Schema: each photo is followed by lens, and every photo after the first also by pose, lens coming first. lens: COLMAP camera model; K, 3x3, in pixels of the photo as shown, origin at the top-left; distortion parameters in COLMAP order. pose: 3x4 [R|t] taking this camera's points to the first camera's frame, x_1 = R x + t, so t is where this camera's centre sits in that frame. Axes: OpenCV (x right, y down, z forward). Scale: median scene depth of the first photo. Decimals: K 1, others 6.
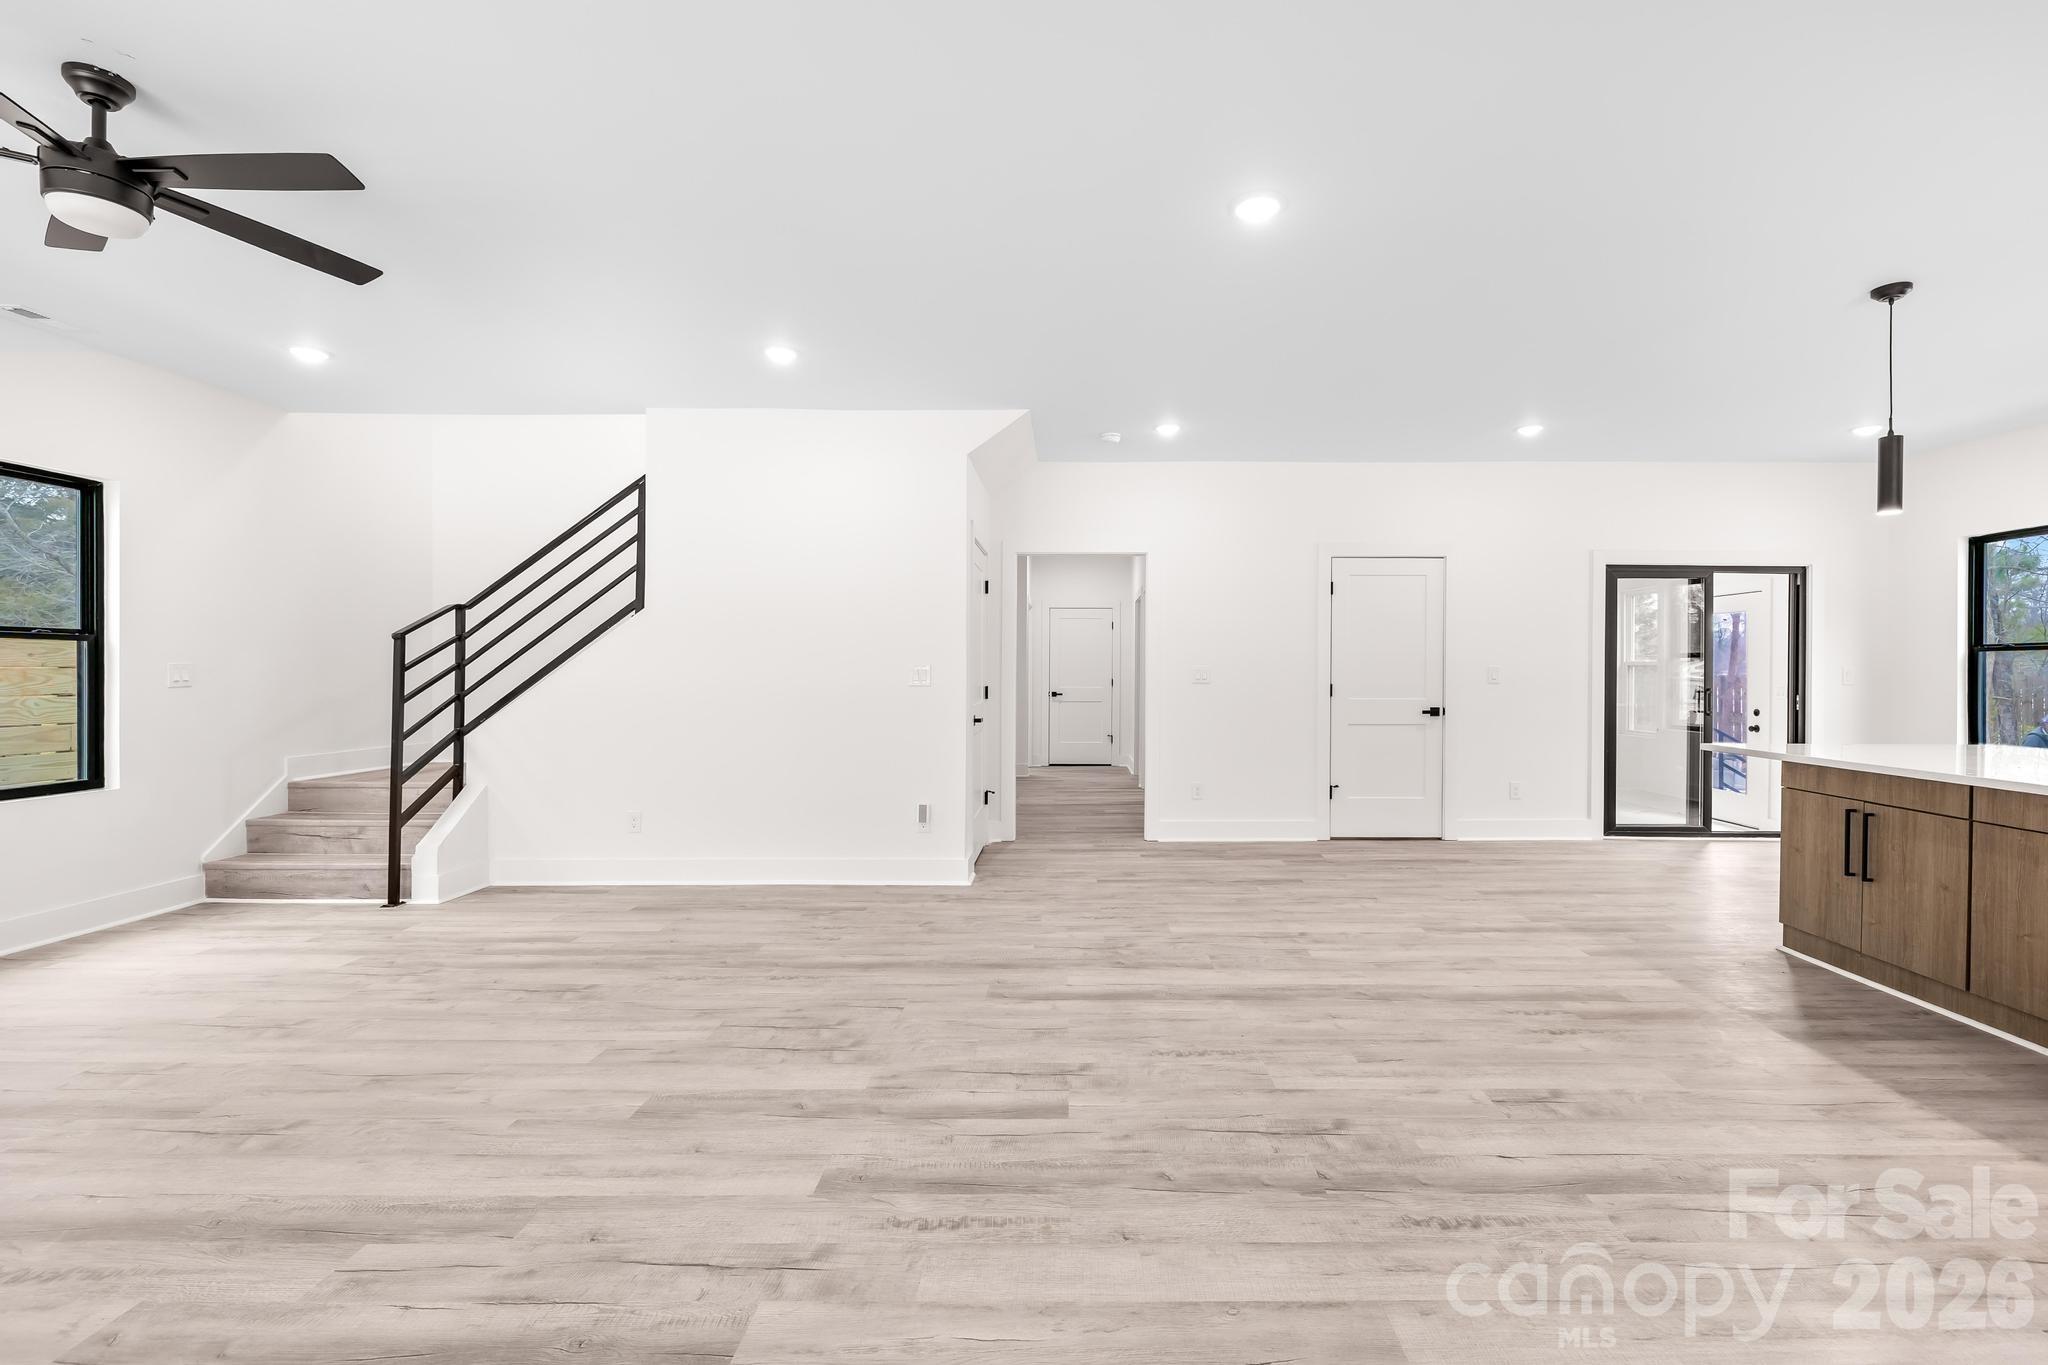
lens RADIAL K [[902.7, 0, 1070.7], [0, 902.7, 675.2], [0, 0, 1]] dist [0.001071, -0.001256]
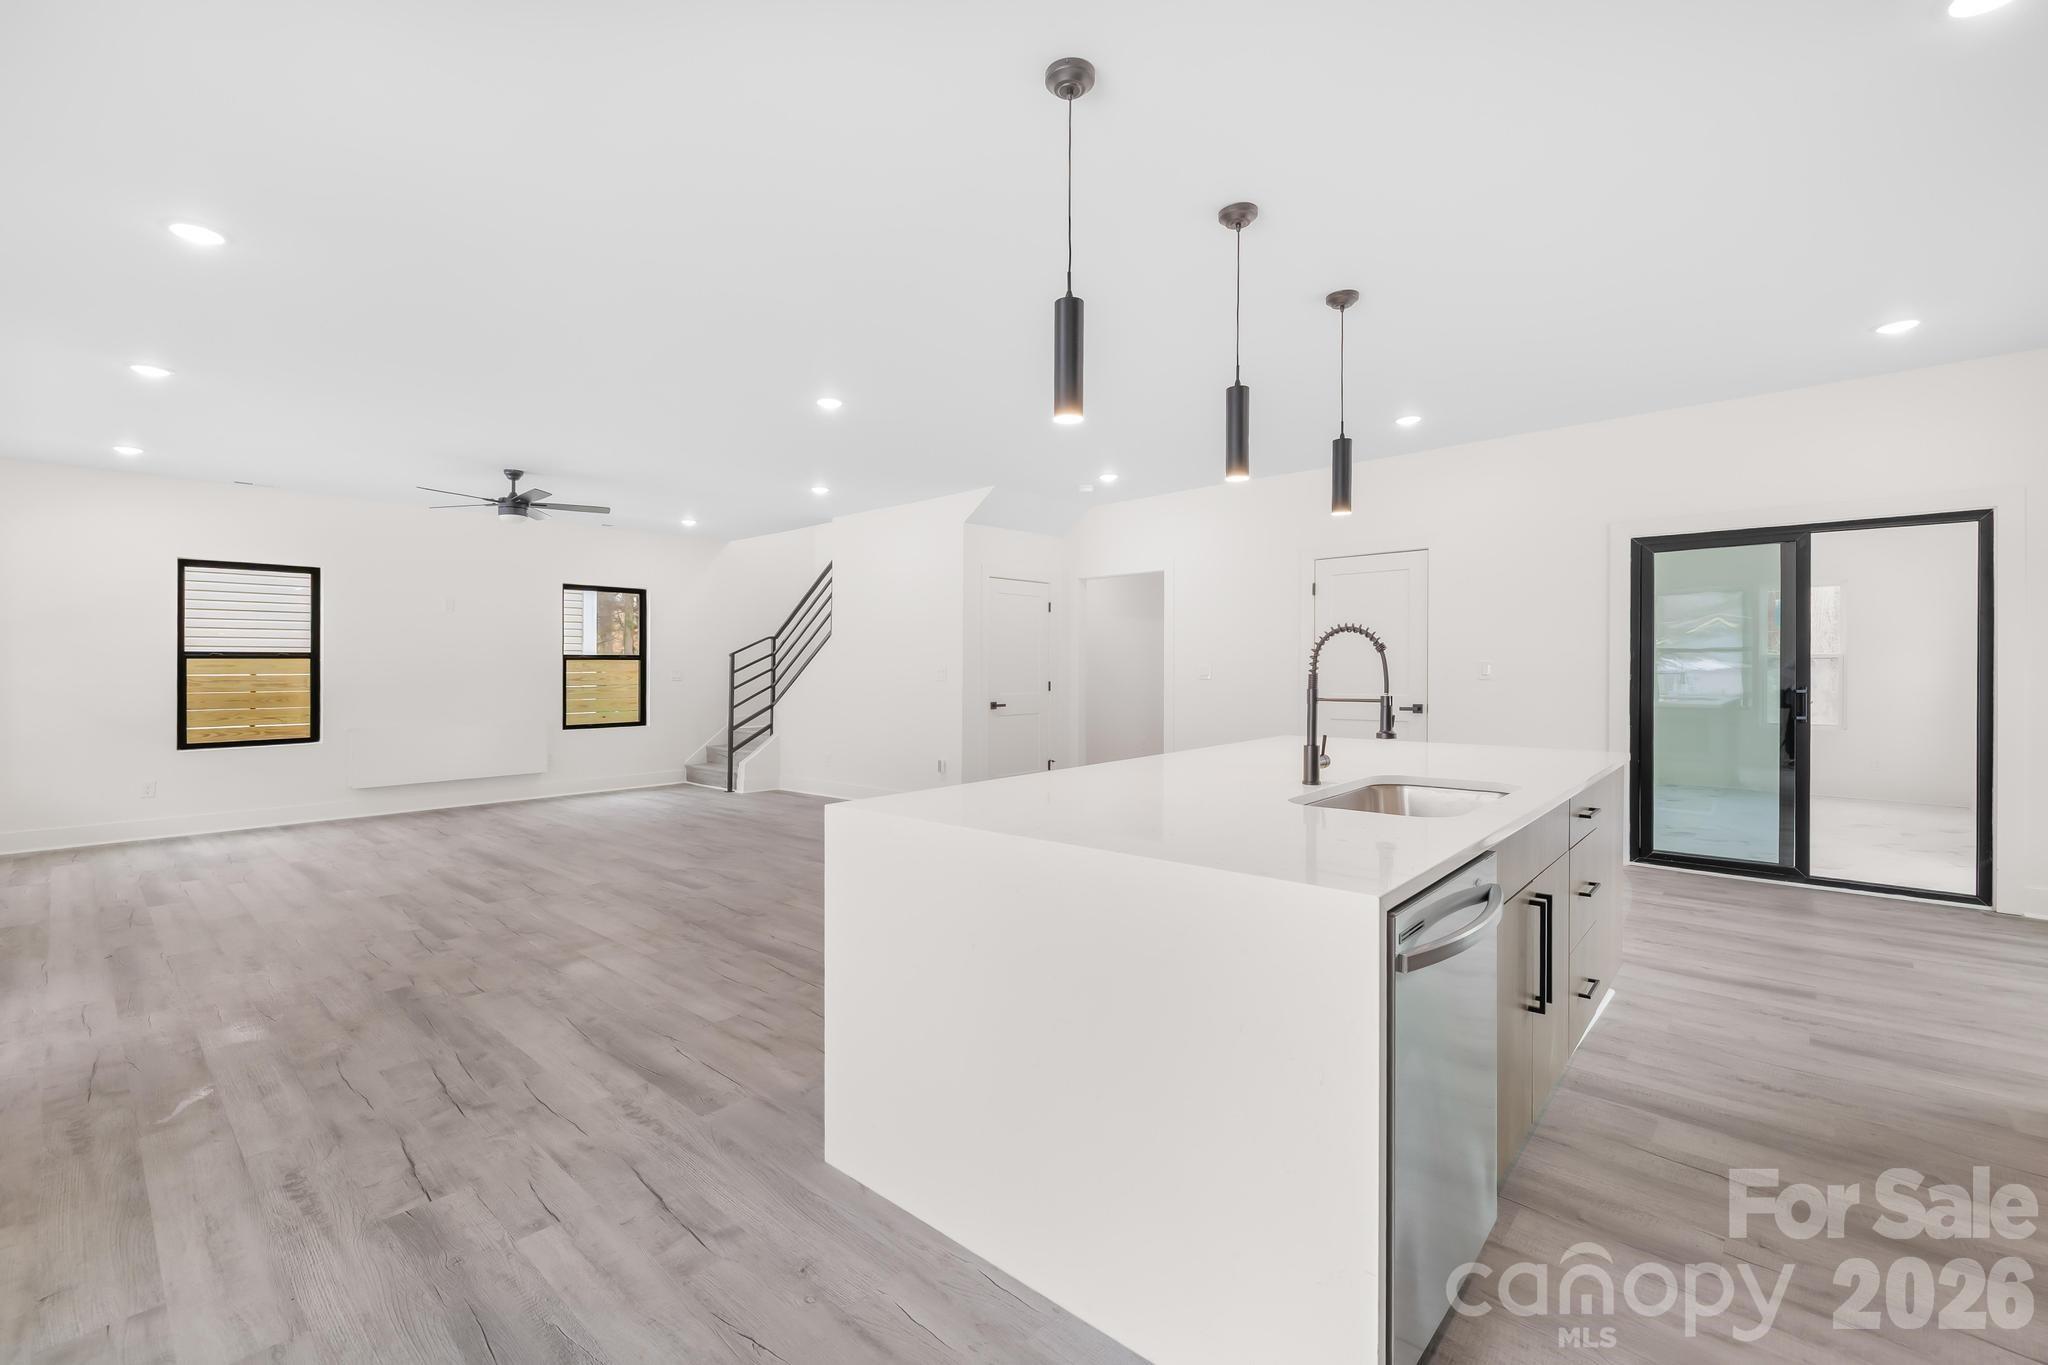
lens RADIAL K [[882.9, 0, 1006.4], [0, 882.9, 678.7], [0, 0, 1]] dist [-0.000755, -0.000297]
pose [[0.730713, -0.000641, -0.682685, 1.252963], [0.006078, 0.999966, 0.005566, -0.000116], [0.682658, -0.008216, 0.730692, 0.007911]]
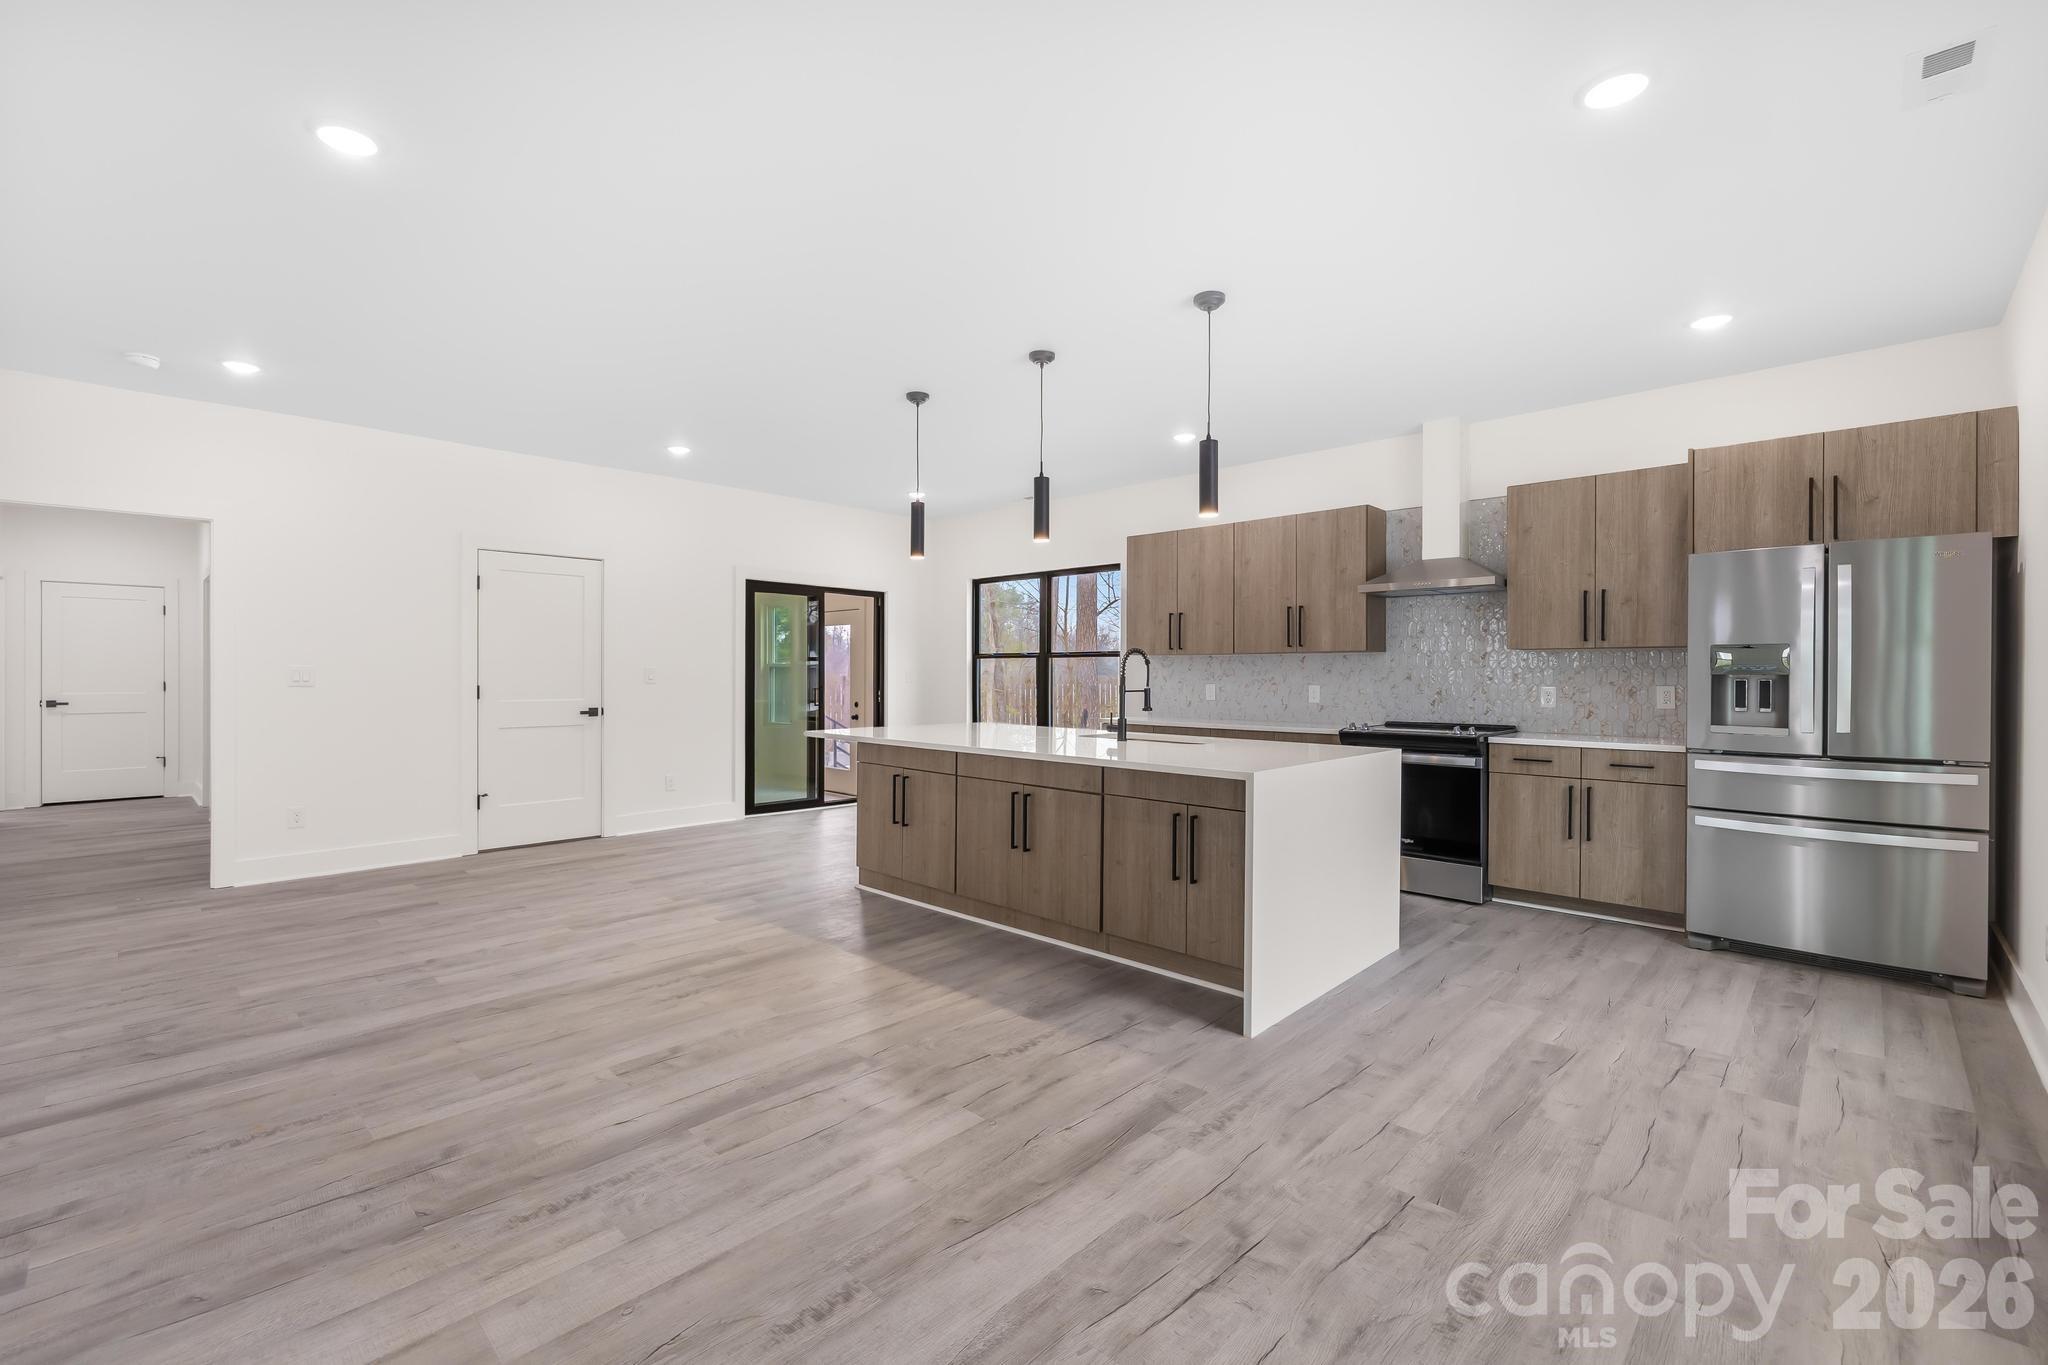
lens RADIAL K [[882.9, 0, 1004.7], [0, 882.9, 682.6], [0, 0, 1]] dist [-0.000755, -0.000297]
pose [[0.698648, -0.008172, 0.715419, 0.030012], [0.001742, 0.999951, 0.009722, -0.002257], [-0.715463, -0.005546, 0.698628, -0.039780]]
